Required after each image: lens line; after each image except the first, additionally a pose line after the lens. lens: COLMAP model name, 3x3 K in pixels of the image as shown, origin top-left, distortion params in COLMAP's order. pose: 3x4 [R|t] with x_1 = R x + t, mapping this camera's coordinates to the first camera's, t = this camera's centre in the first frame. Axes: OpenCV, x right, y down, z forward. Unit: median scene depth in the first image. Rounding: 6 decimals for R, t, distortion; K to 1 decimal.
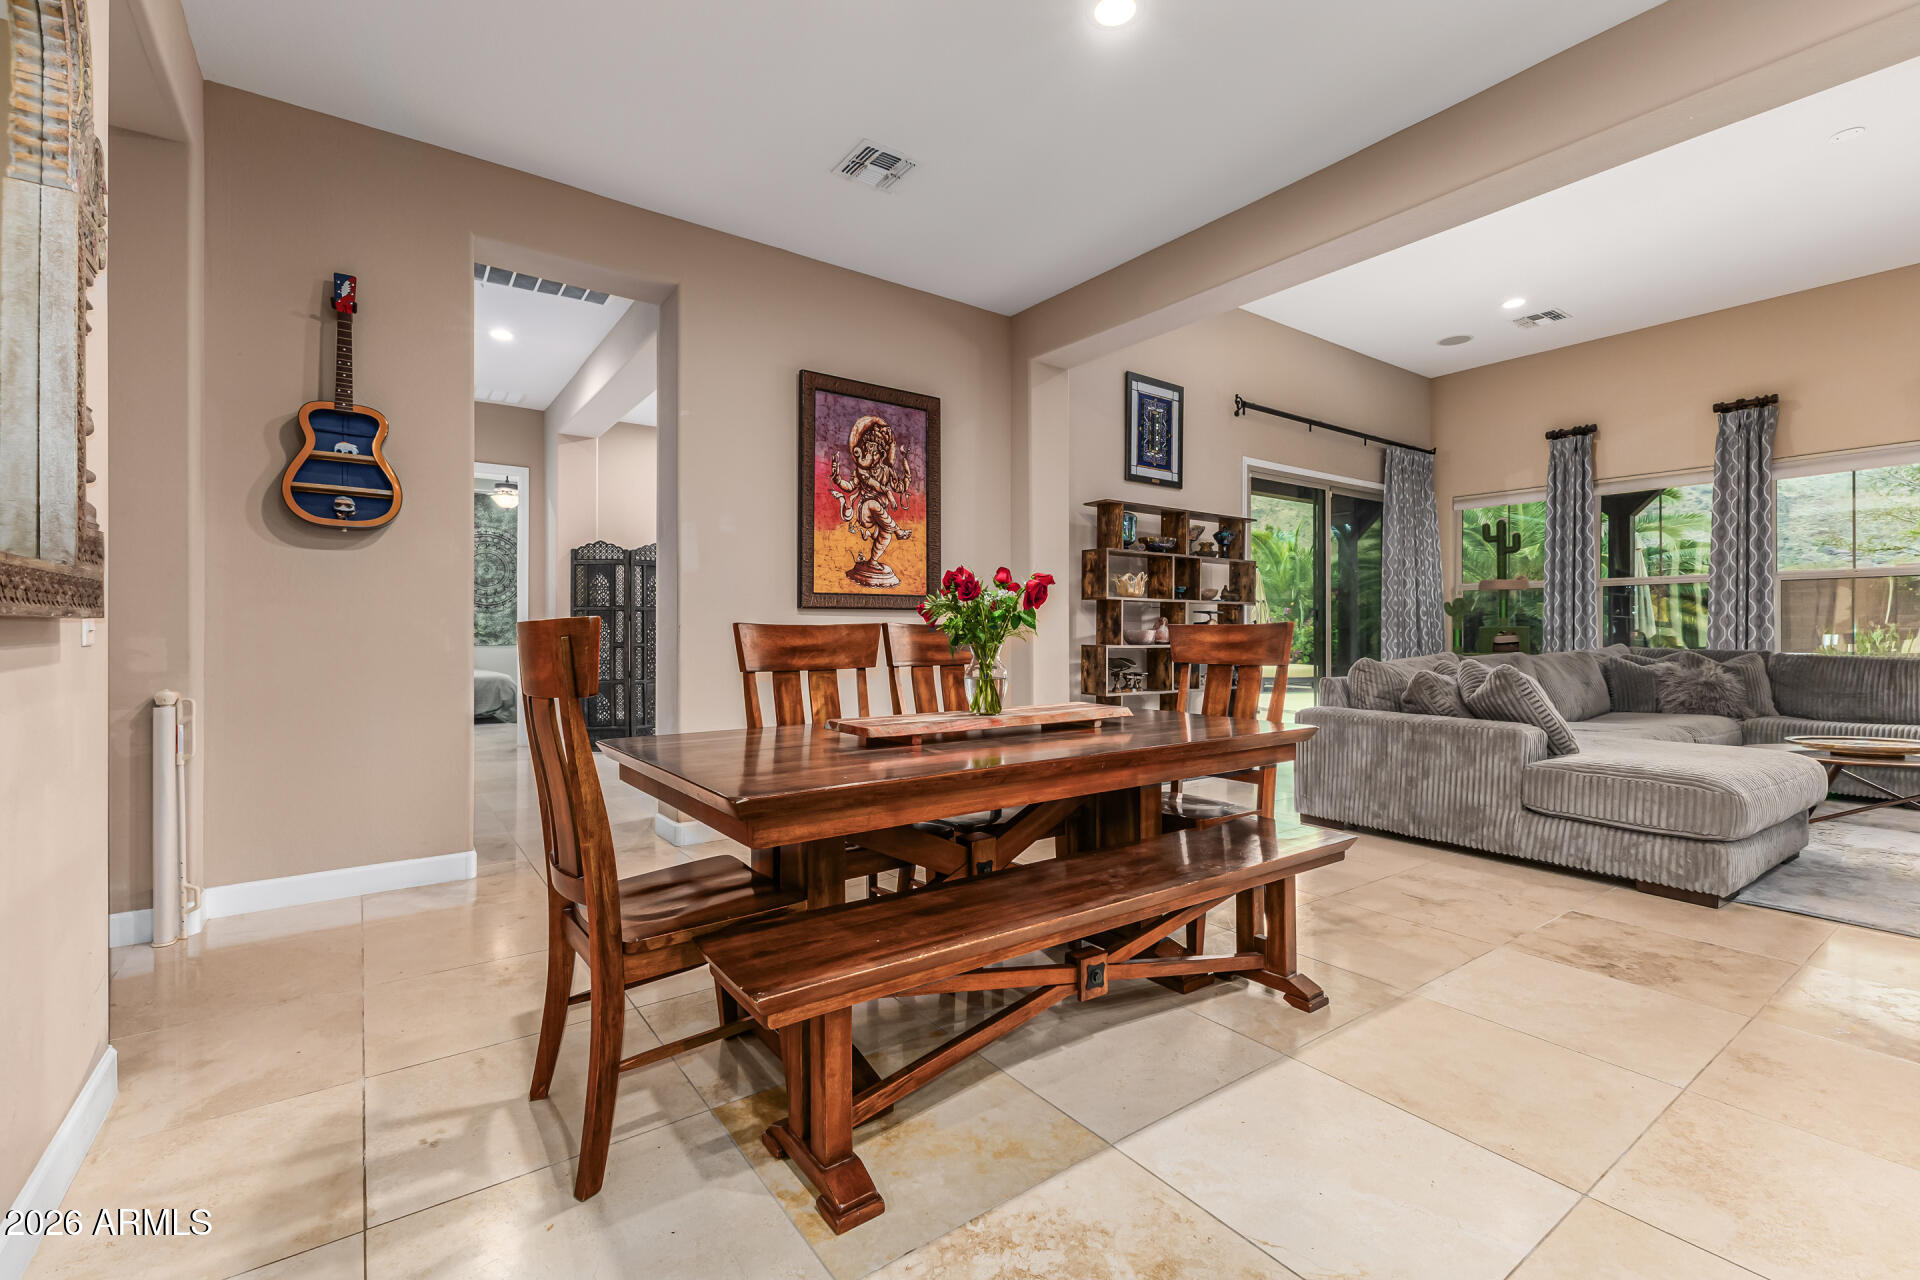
lens RADIAL K [[838.4, 0, 961.1], [0, 838.4, 635.1], [0, 0, 1]] dist [0.012233, 0.000215]
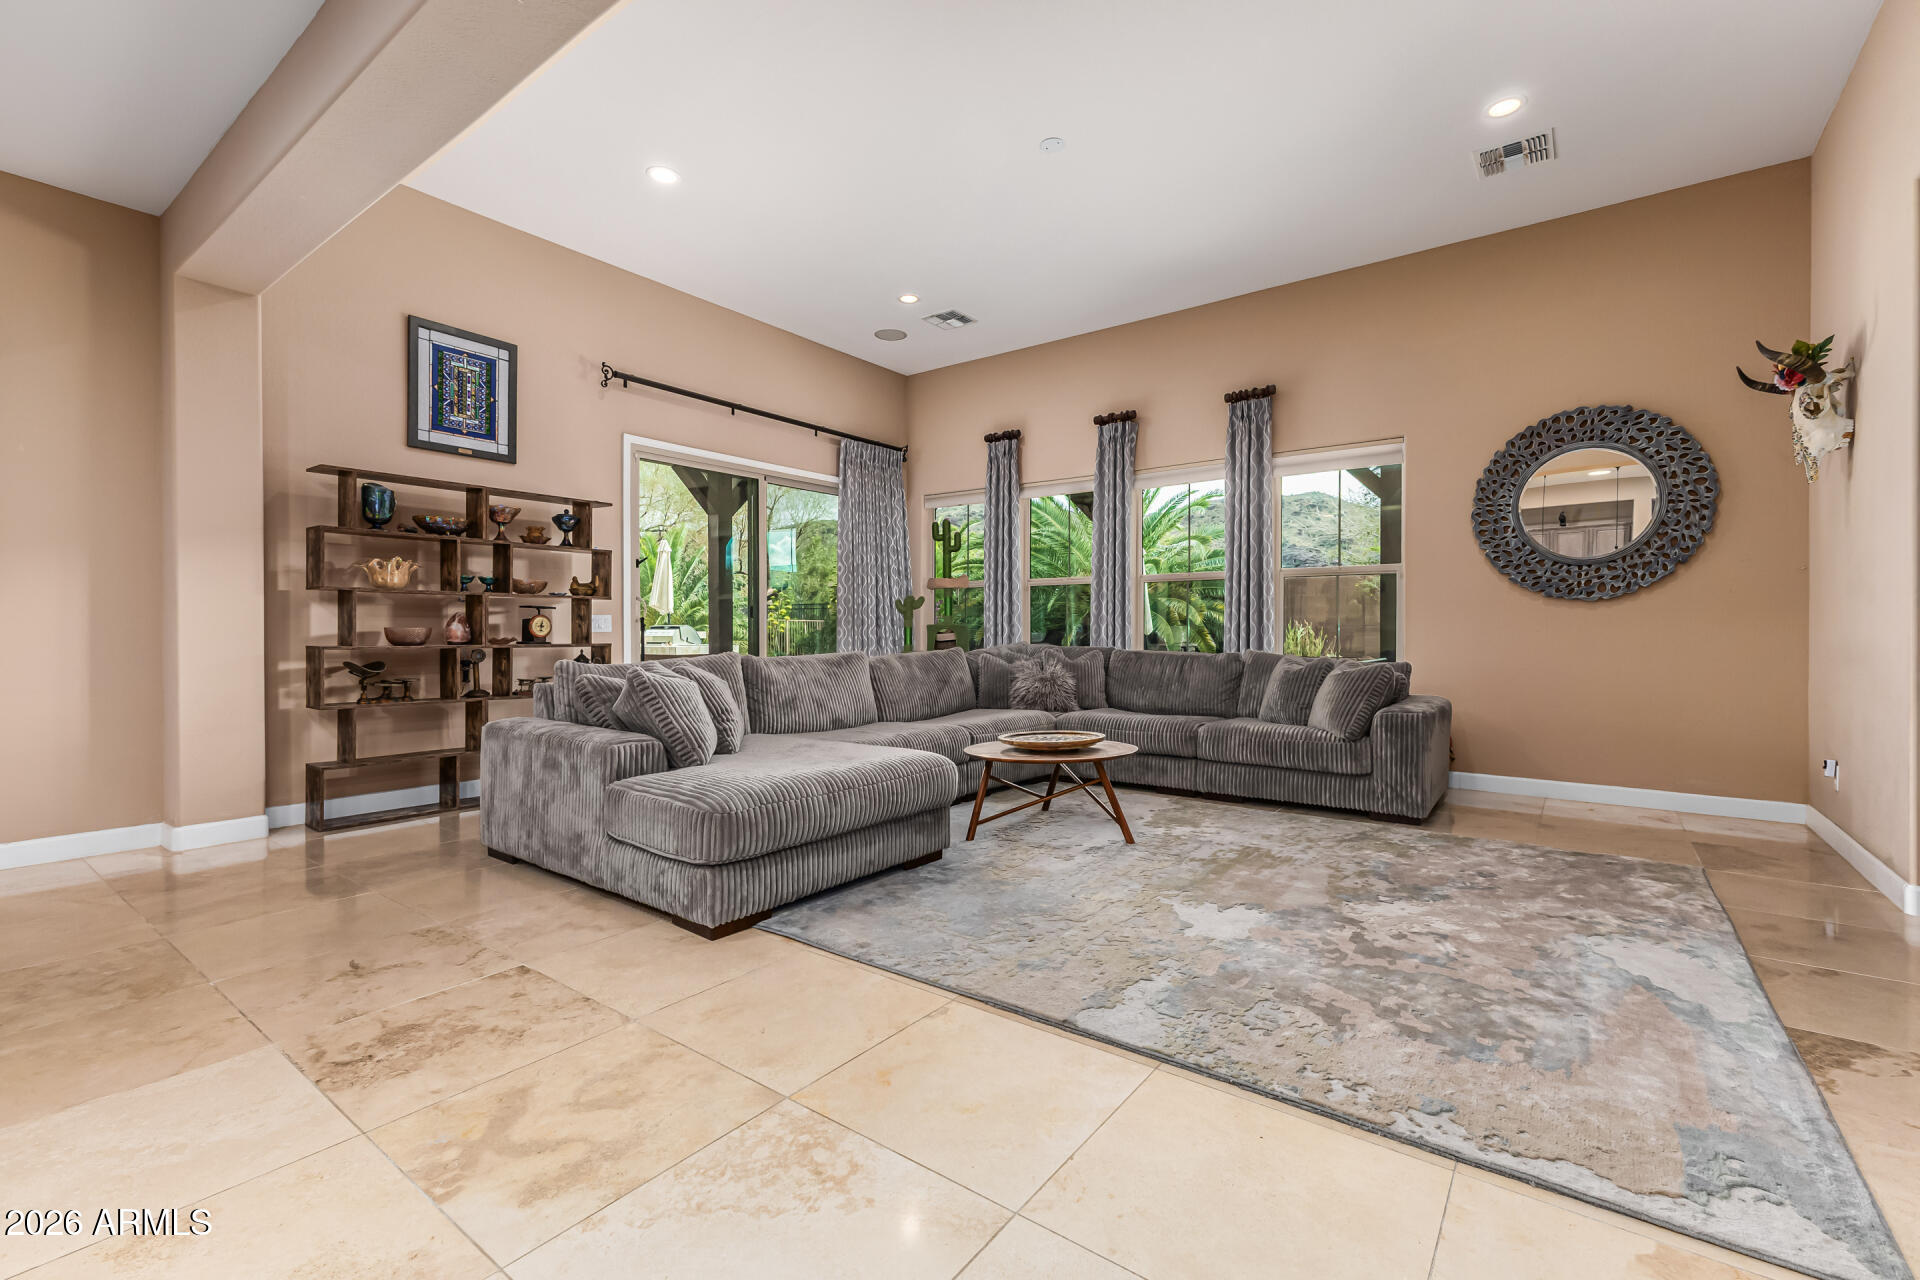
lens RADIAL K [[838.4, 0, 952.5], [0, 838.4, 634.6], [0, 0, 1]] dist [0.012233, 0.000215]
pose [[0.957845, -0.000648, 0.287286, 0.451035], [0.000373, 0.999999, 0.001011, 0.000515], [-0.287286, -0.000861, 0.957844, 0.043875]]
